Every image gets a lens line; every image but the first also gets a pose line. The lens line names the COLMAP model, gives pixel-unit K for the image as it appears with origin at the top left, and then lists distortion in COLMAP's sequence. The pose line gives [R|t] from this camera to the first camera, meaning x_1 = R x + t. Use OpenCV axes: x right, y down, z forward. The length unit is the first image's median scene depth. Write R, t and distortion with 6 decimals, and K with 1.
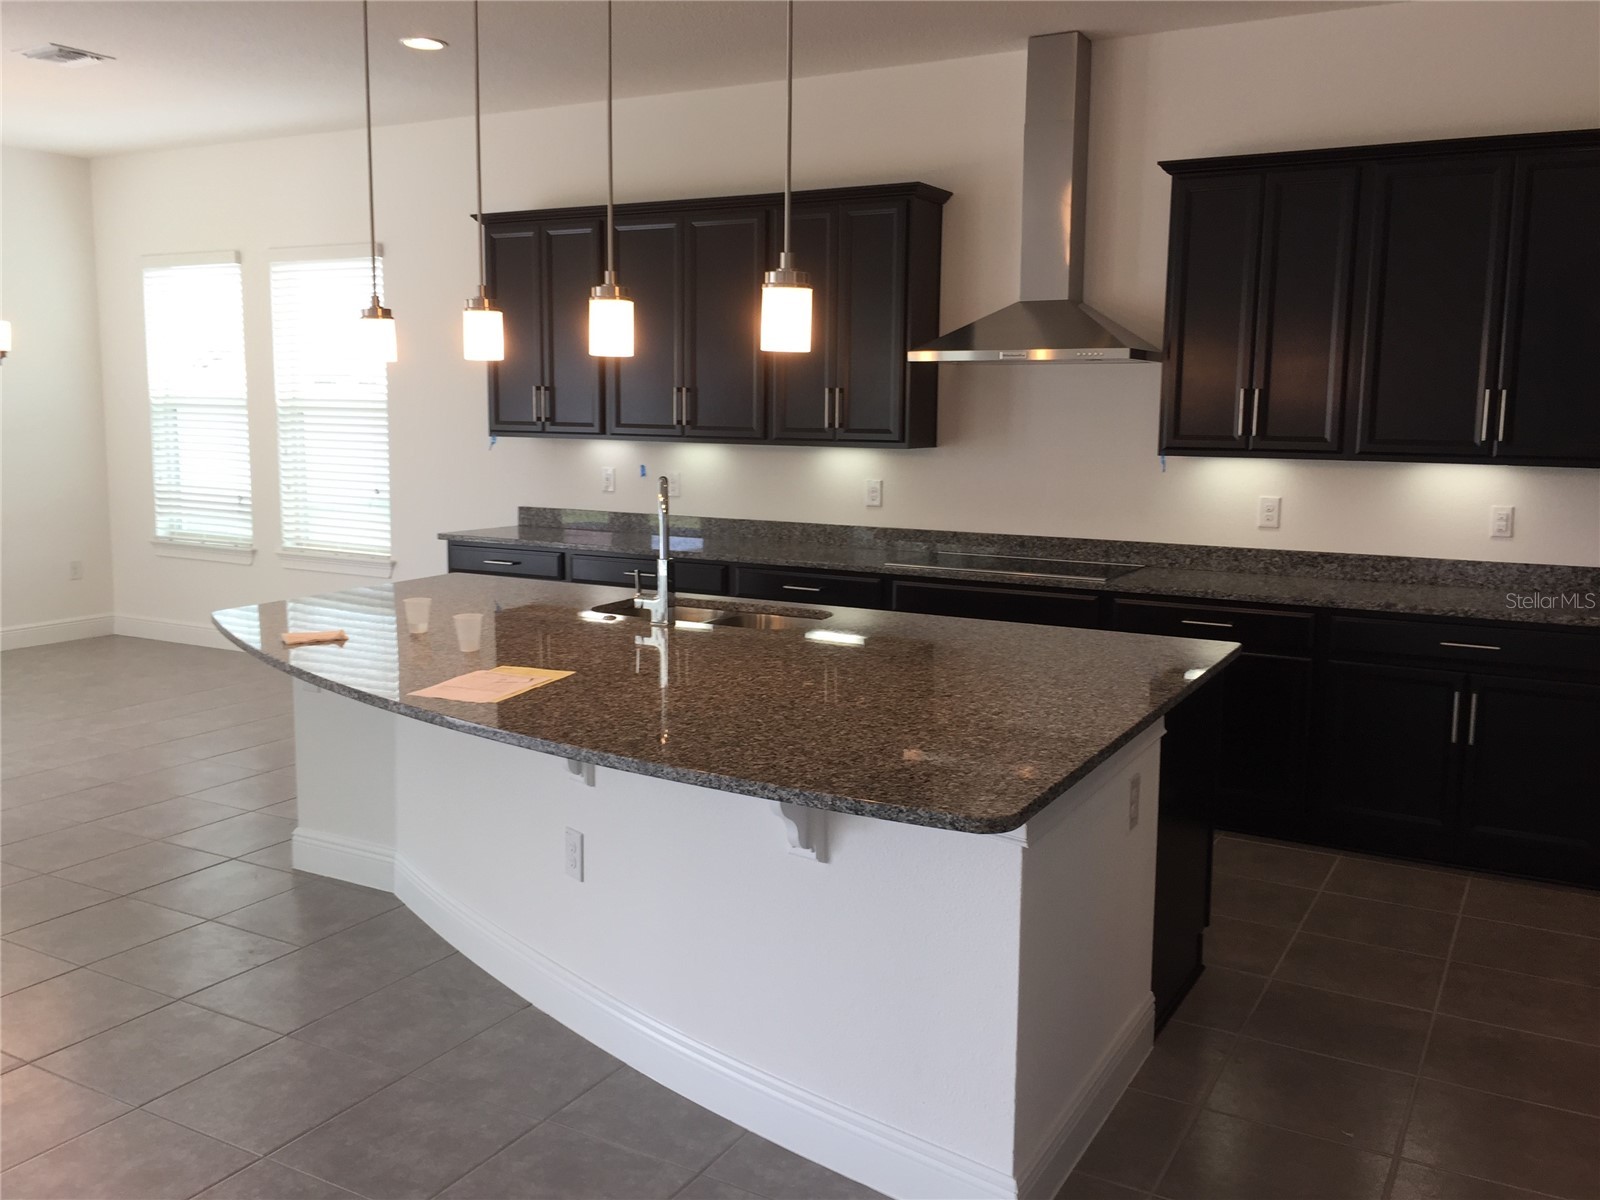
lens RADIAL K [[1378.4, 0, 791.9], [0, 1378.4, 593.1], [0, 0, 1]] dist [0.090901, -0.115279]
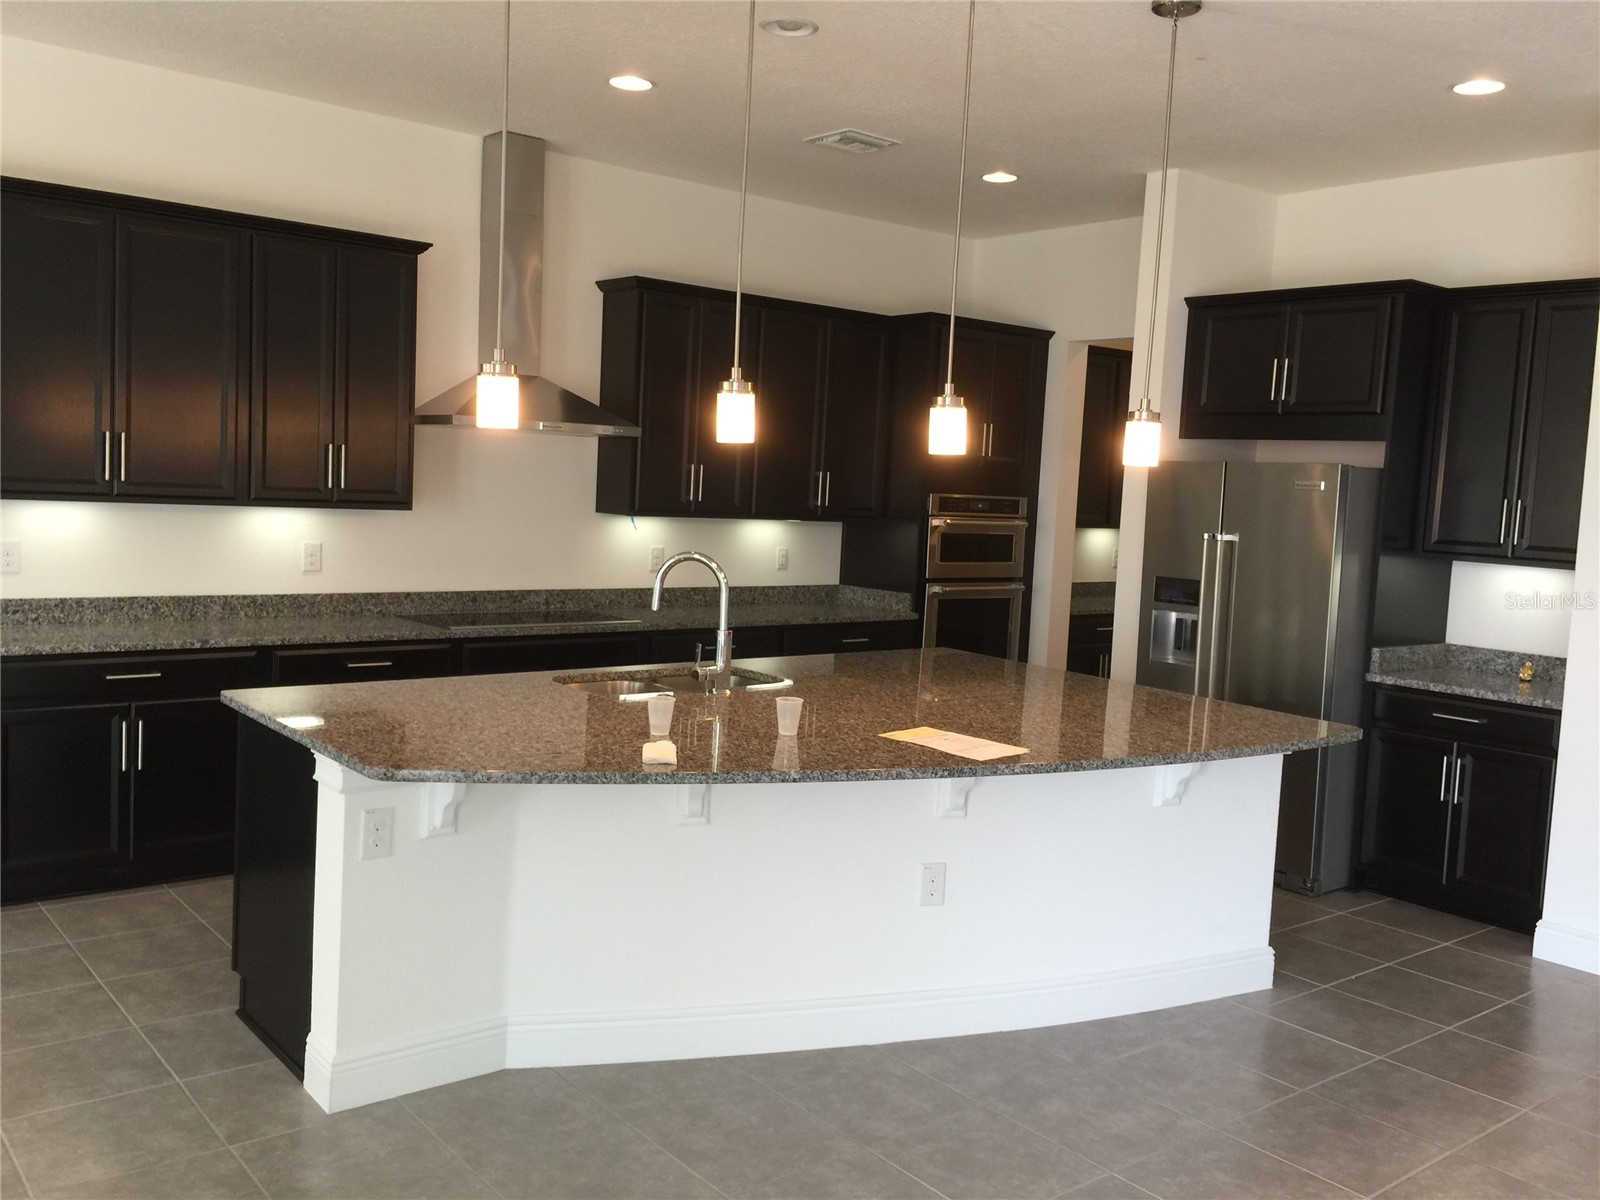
lens RADIAL K [[1378.4, 0, 791.9], [0, 1378.4, 593.1], [0, 0, 1]] dist [0.090901, -0.115279]
pose [[0.361025, -0.069651, 0.929951, -0.716083], [0.085337, 0.995490, 0.041430, -0.062248], [-0.928643, 0.064402, 0.365341, 0.385141]]
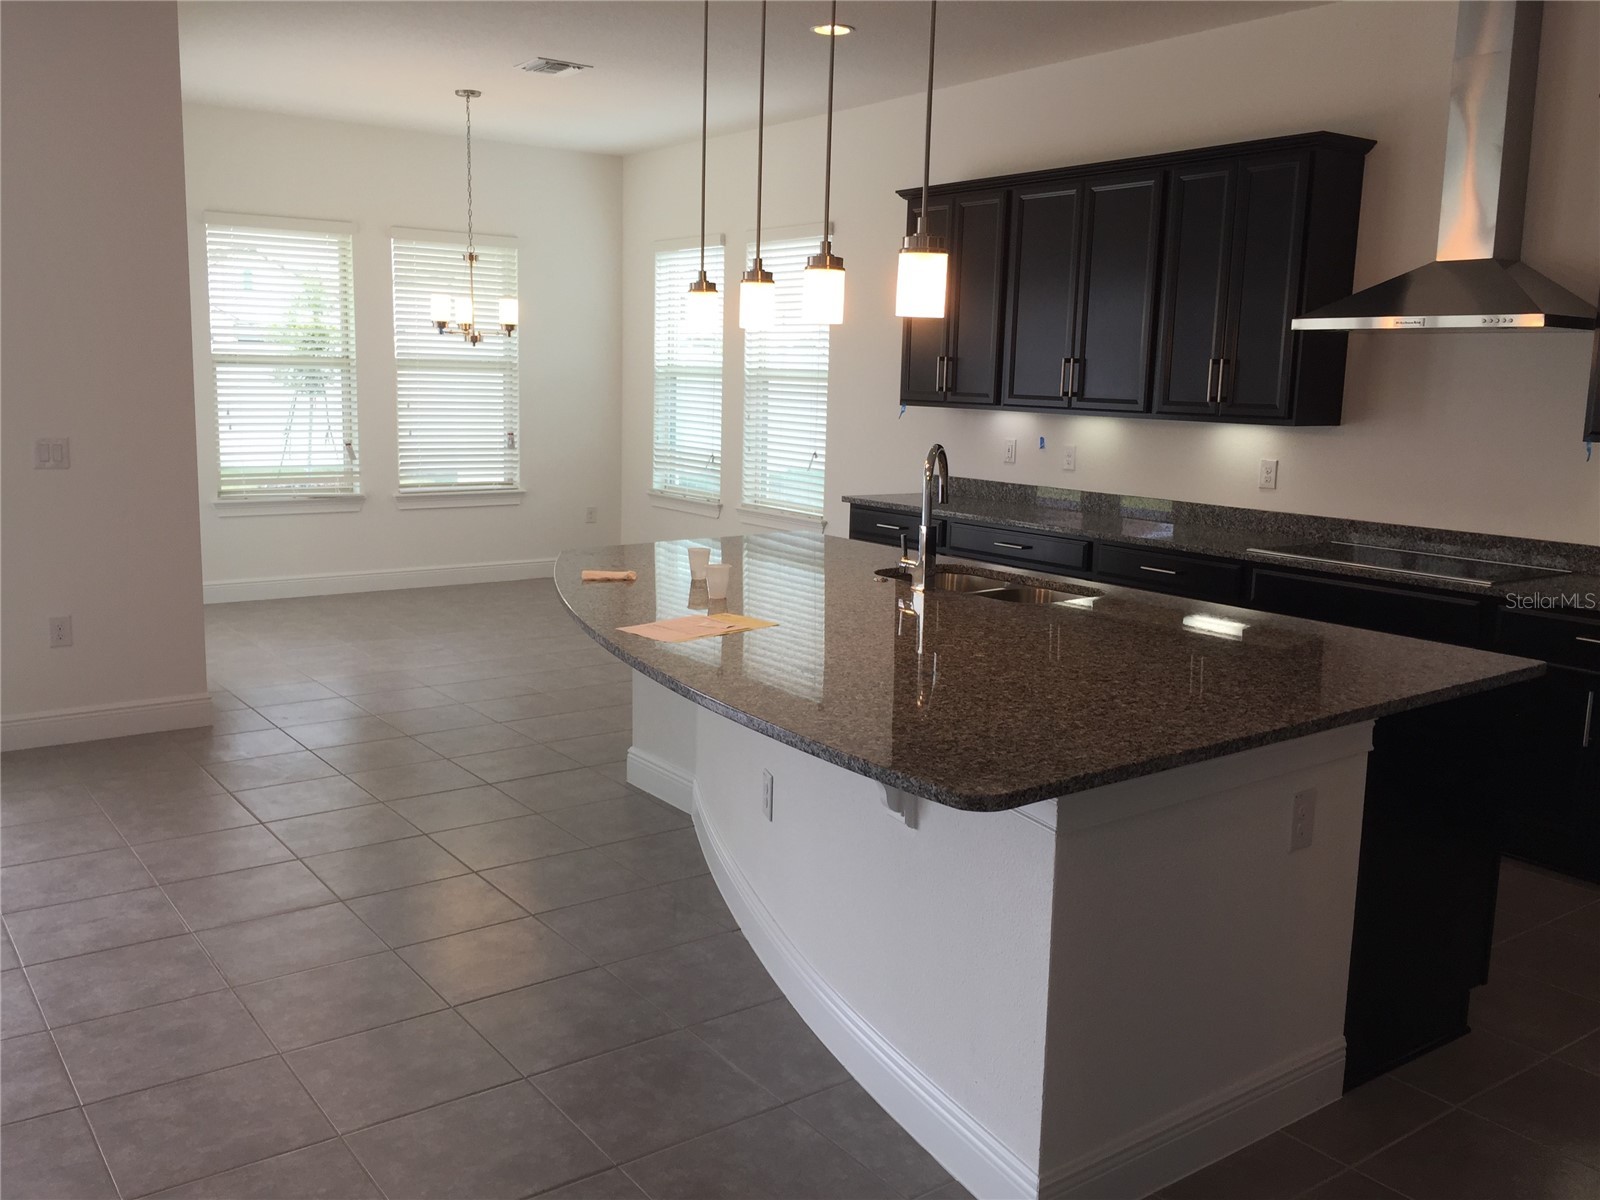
lens RADIAL K [[1378.4, 0, 791.9], [0, 1378.4, 593.1], [0, 0, 1]] dist [0.090901, -0.115279]
pose [[0.912845, 0.077601, -0.400865, 0.154254], [-0.070468, 0.996983, 0.032532, -0.000820], [0.402180, -0.001449, 0.915559, 0.021336]]
